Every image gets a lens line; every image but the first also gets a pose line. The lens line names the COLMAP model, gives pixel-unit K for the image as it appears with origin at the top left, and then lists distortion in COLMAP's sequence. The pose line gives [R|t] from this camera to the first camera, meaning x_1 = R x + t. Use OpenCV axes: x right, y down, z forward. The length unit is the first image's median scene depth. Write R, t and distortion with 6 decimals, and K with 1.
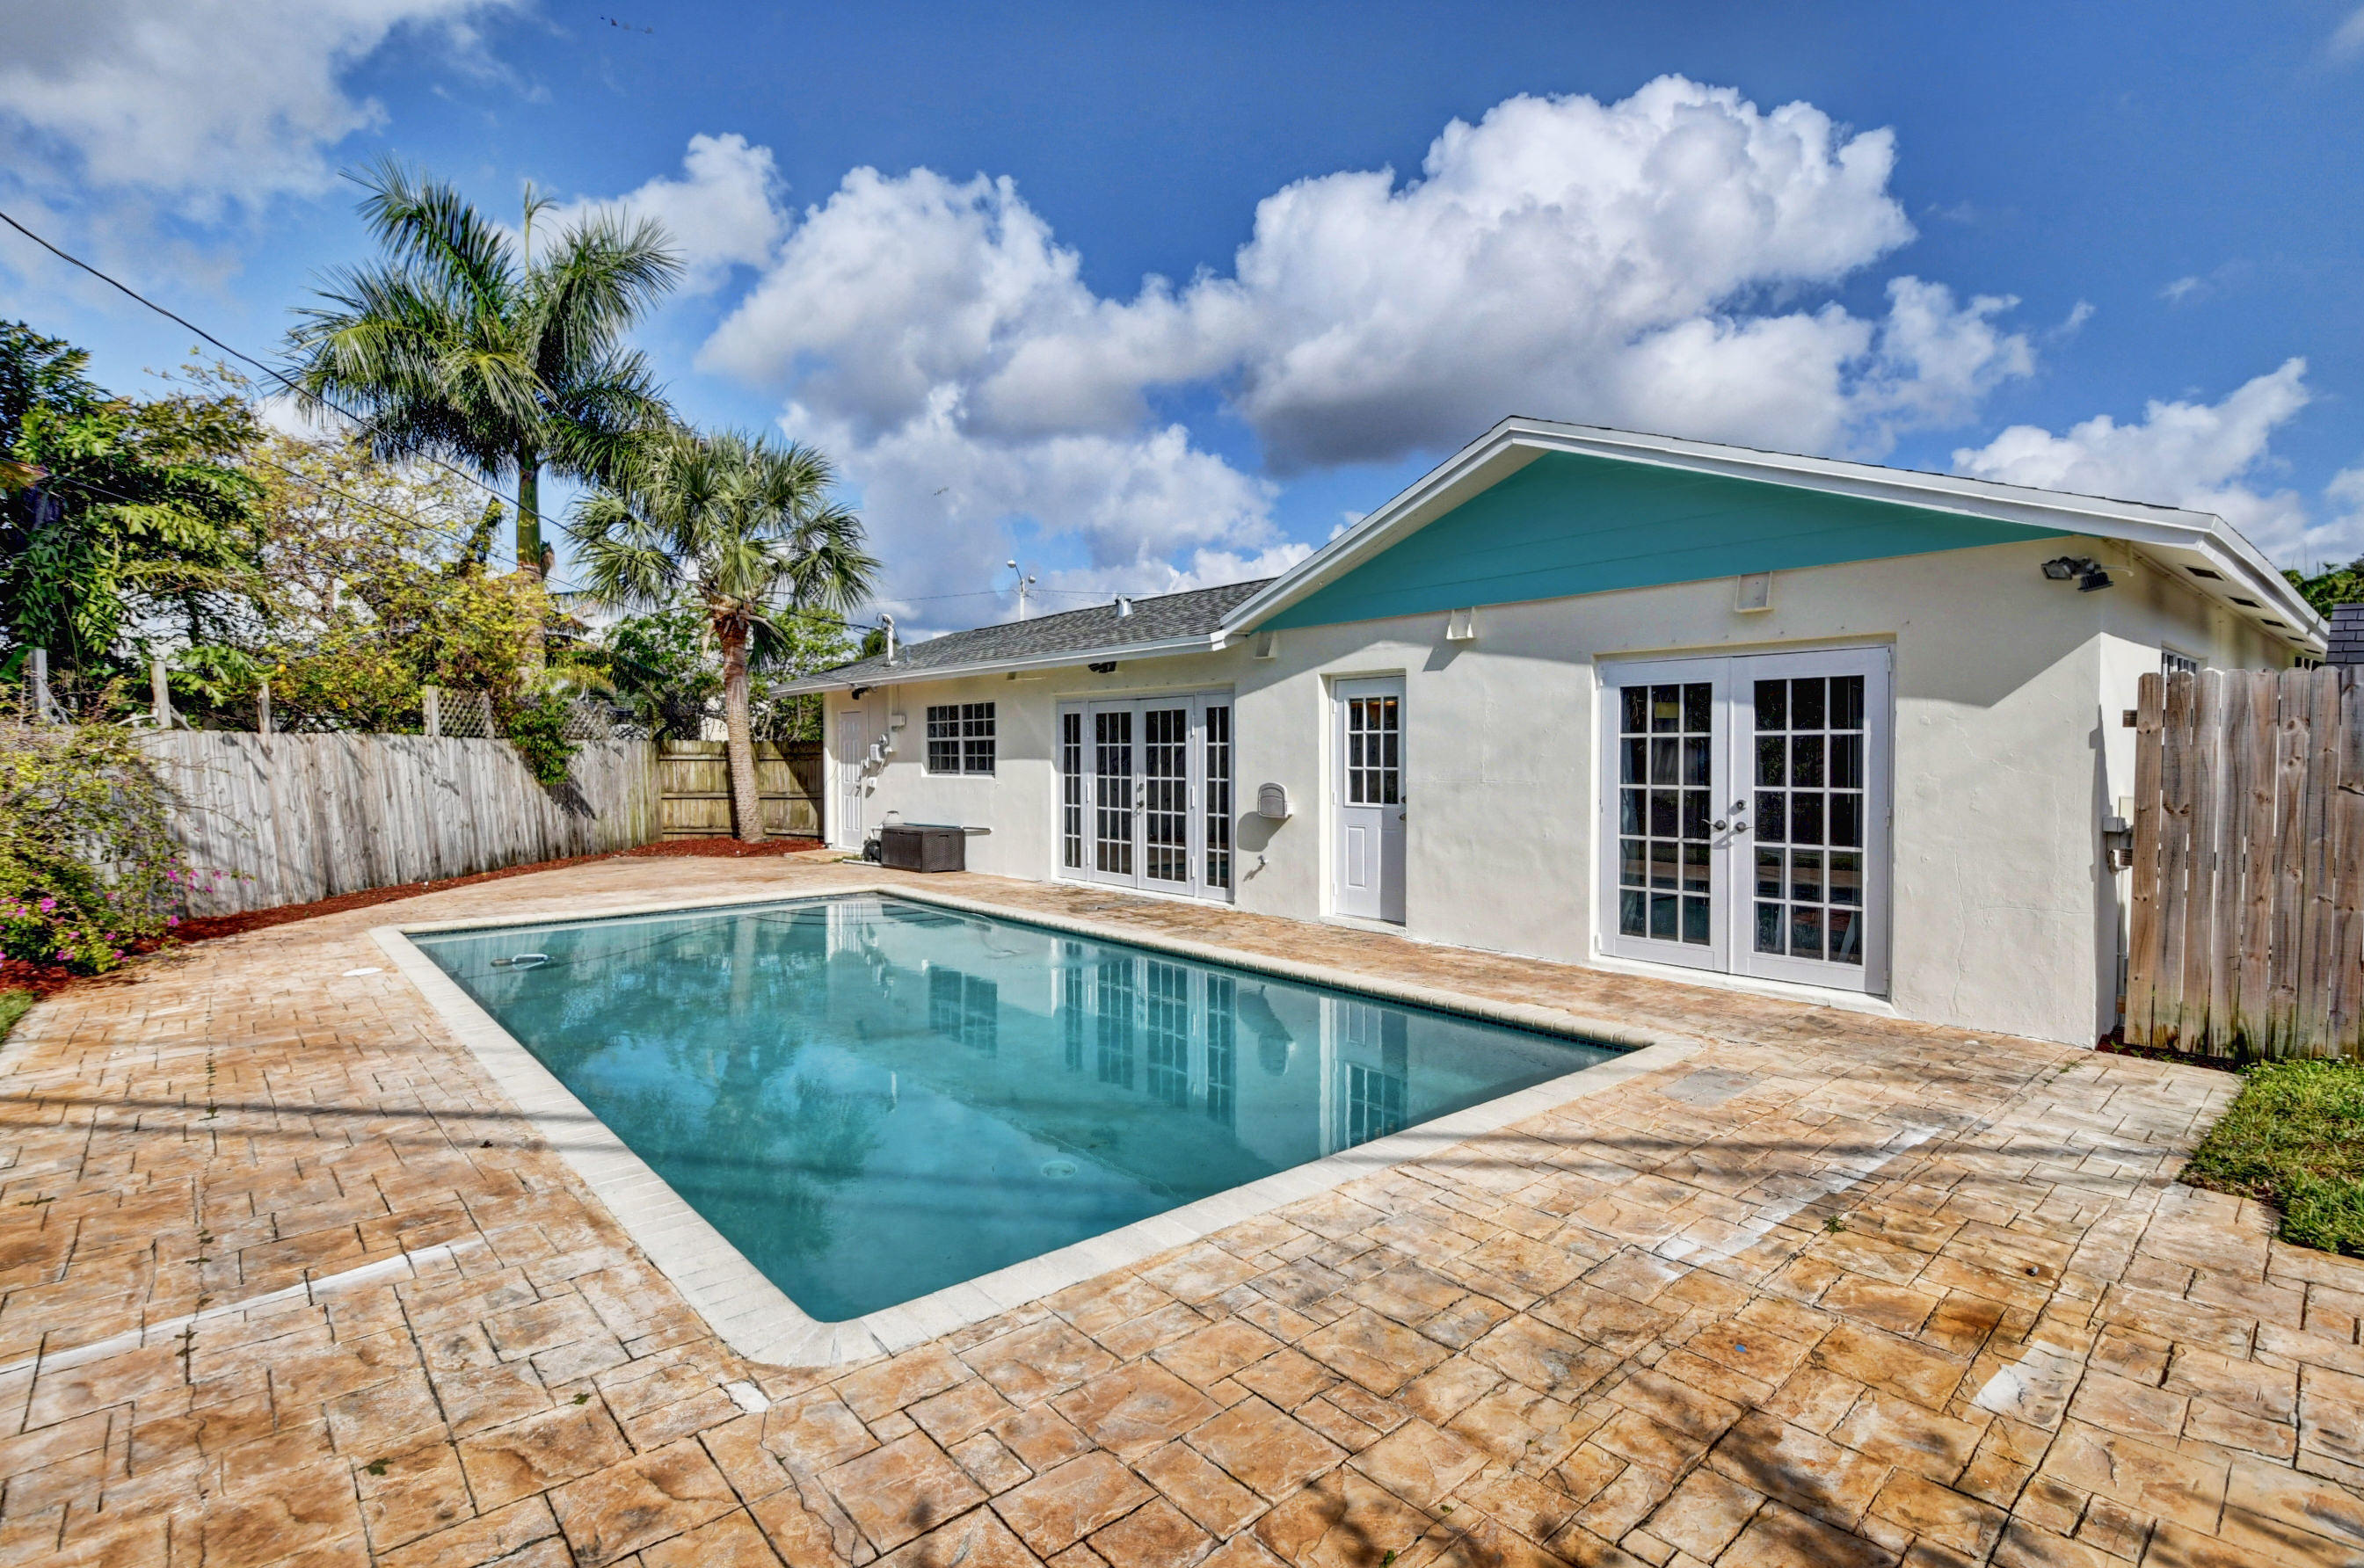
lens RADIAL K [[1122.3, 0, 1180.9], [0, 1122.3, 784.7], [0, 0, 1]] dist [0.013381, -0.025701]
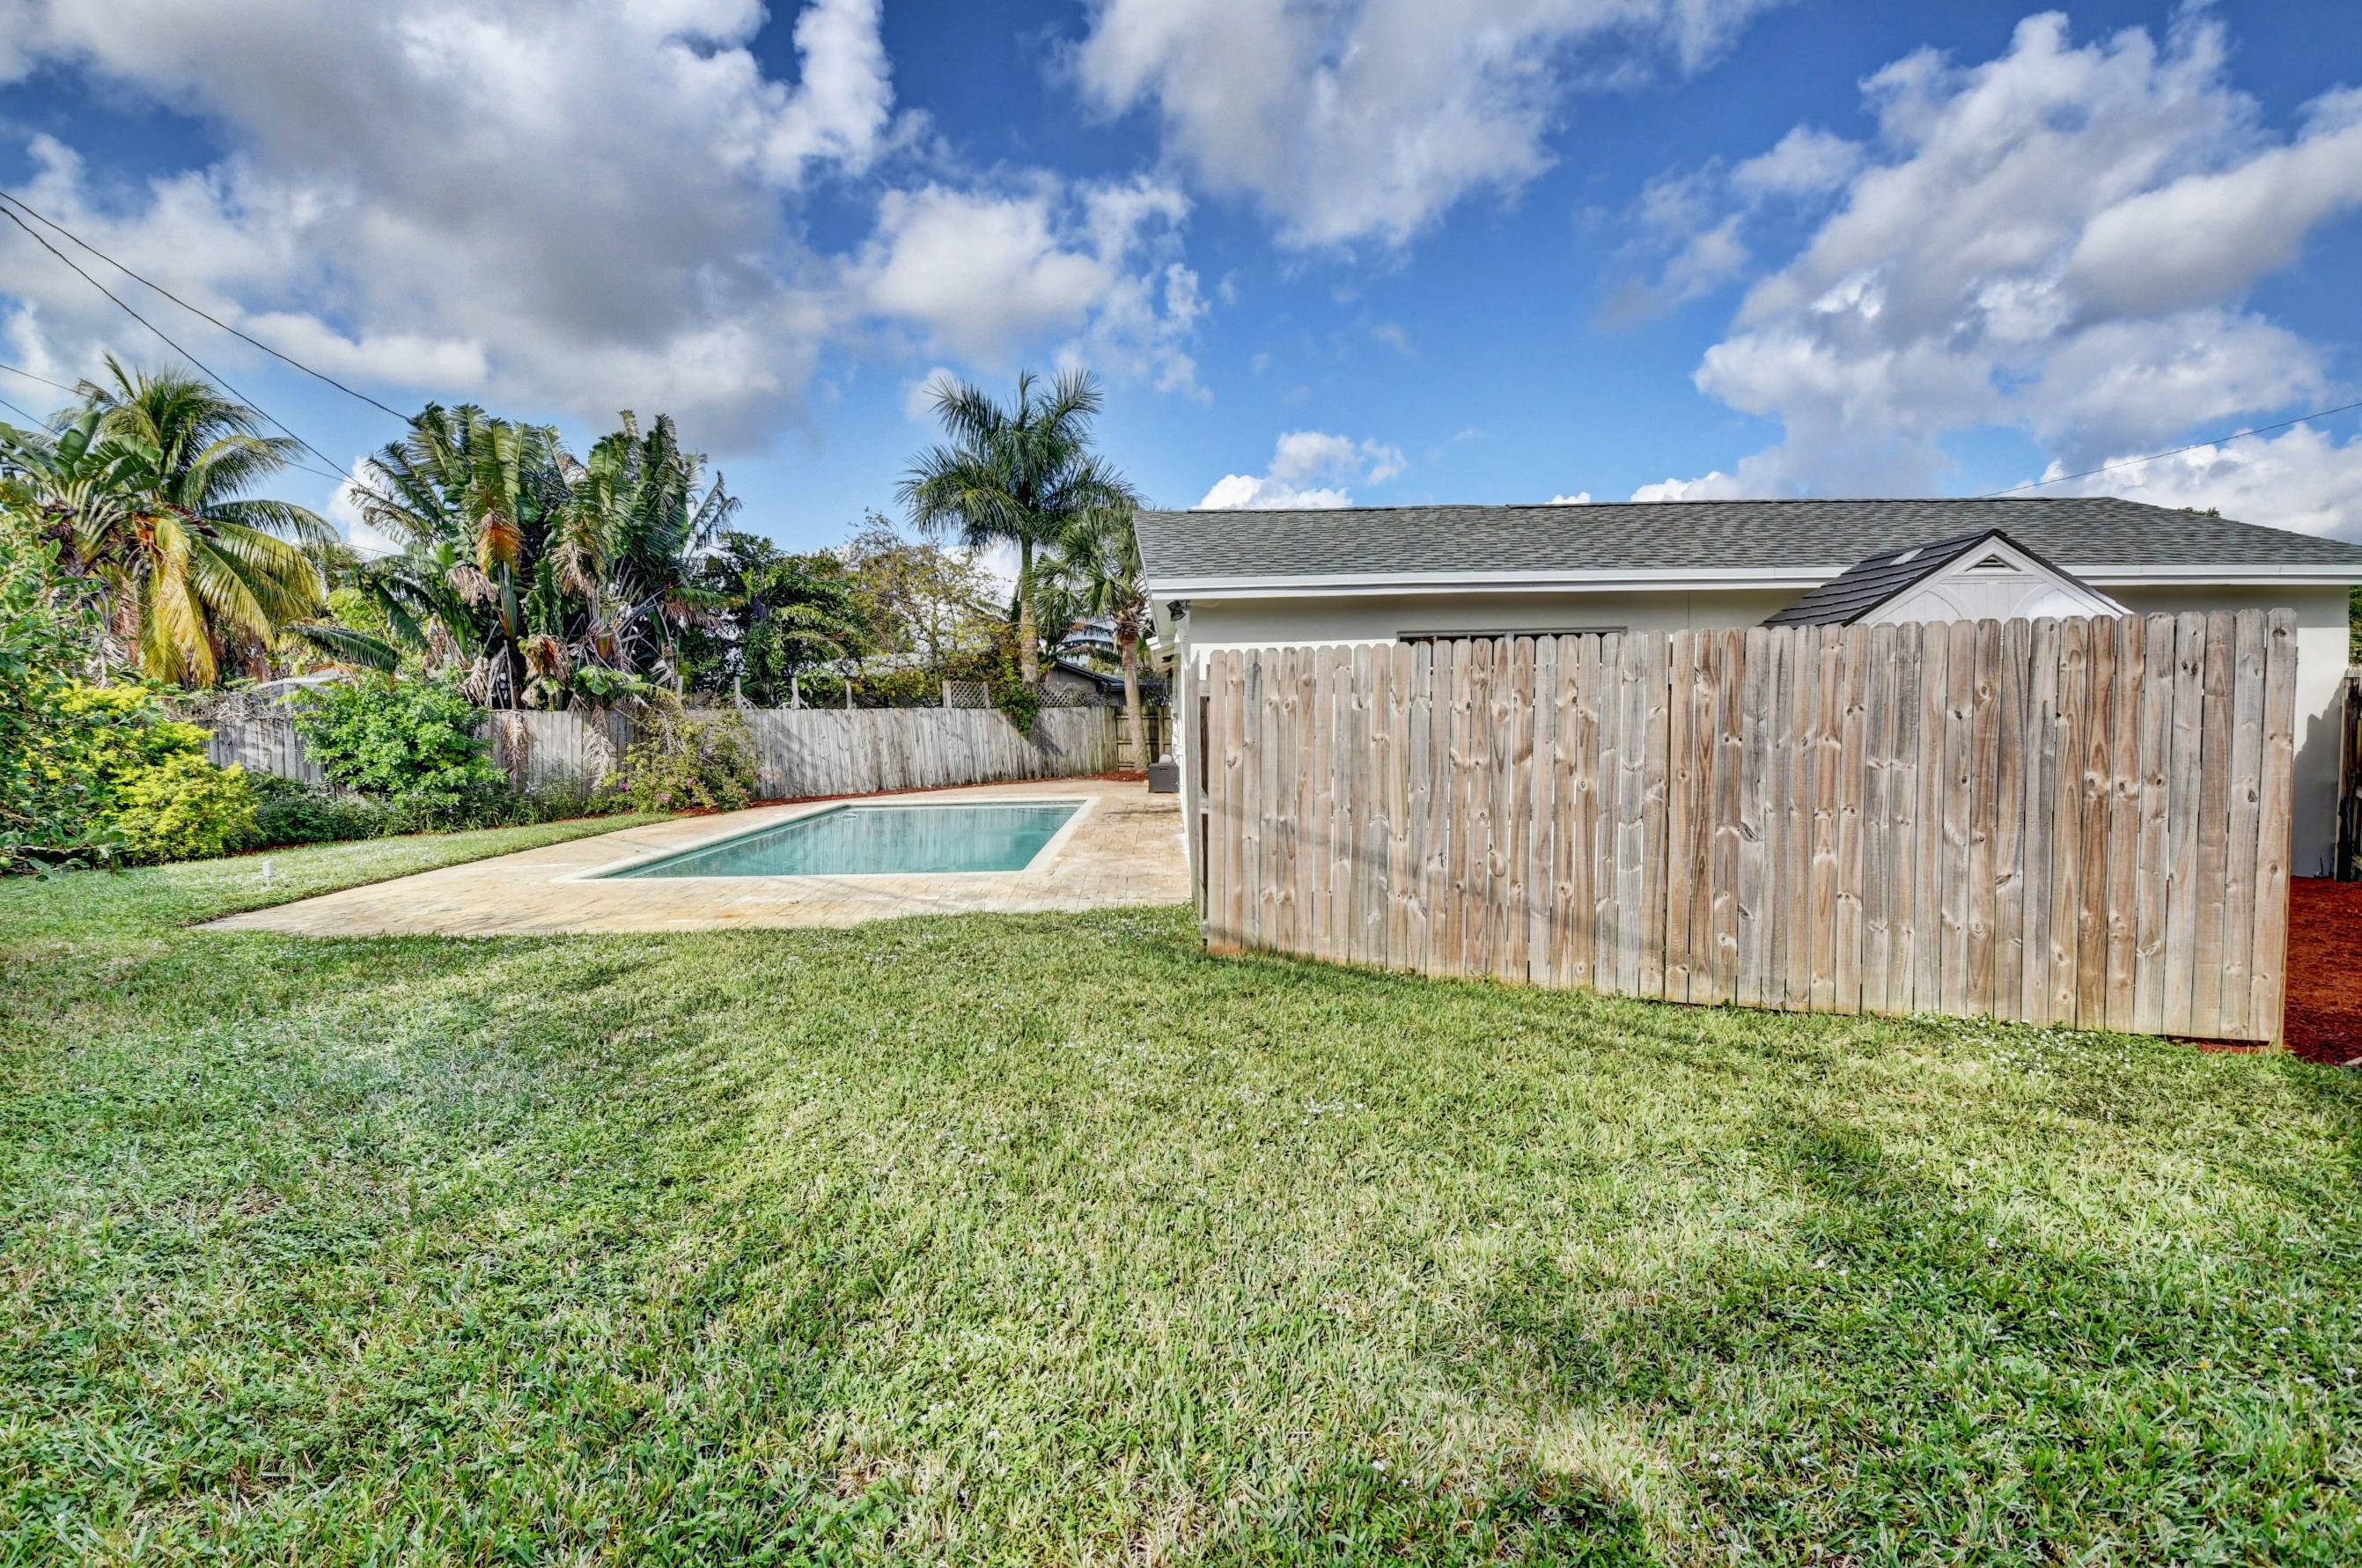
lens RADIAL K [[1049.4, 0, 1181.0], [0, 1049.4, 784.0], [0, 0, 1]] dist [0.001735, -0.015306]
pose [[0.766959, 0.032199, -0.640887, 0.883194], [-0.001276, 0.998815, 0.048655, -0.003637], [0.641695, -0.036499, 0.766091, -0.089533]]
